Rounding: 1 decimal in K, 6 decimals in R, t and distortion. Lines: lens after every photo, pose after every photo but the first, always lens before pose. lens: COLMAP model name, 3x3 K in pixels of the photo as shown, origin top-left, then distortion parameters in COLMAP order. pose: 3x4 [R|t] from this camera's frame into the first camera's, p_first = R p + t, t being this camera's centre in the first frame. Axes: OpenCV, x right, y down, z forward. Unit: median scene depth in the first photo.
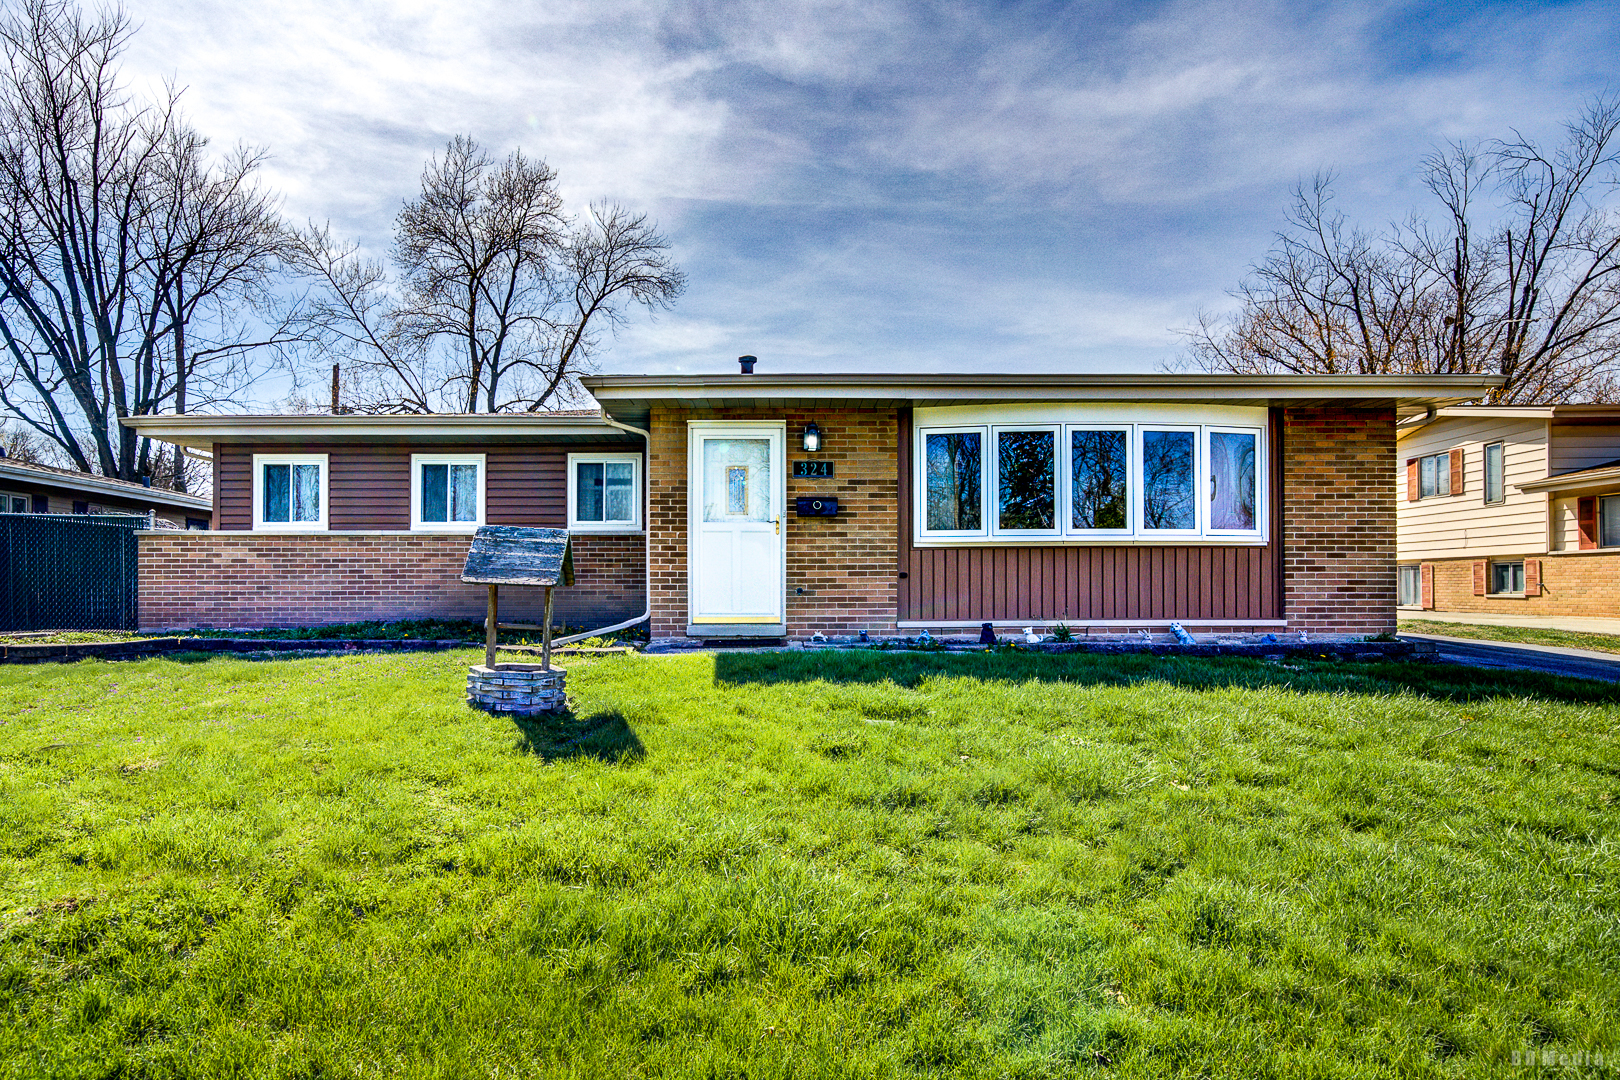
lens RADIAL K [[766.3, 0, 810.0], [0, 766.3, 540.0], [0, 0, 1]] dist [-0.008028, 0.000404]
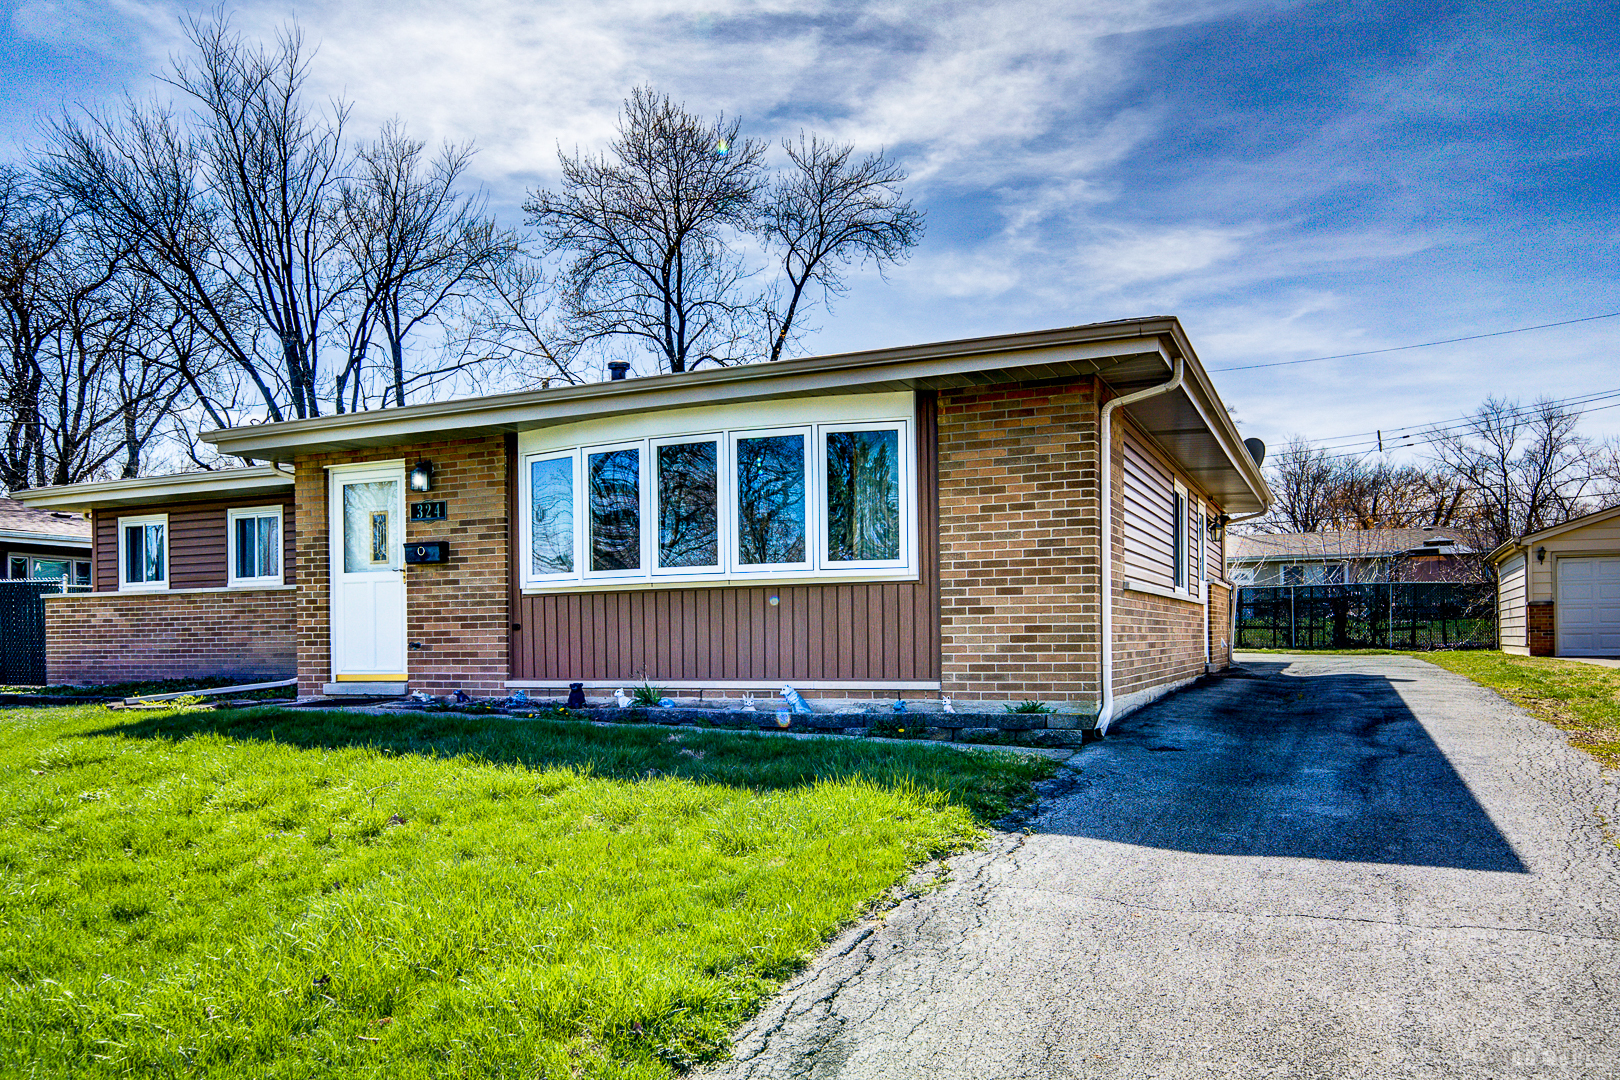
lens RADIAL K [[1128.7, 0, 810.0], [0, 1128.7, 540.0], [0, 0, 1]] dist [-0.000102, 0.003273]
pose [[0.913361, -0.044634, -0.404698, 0.948230], [0.033906, 0.998859, -0.033641, 0.001999], [0.405737, 0.017005, 0.913832, -0.032213]]
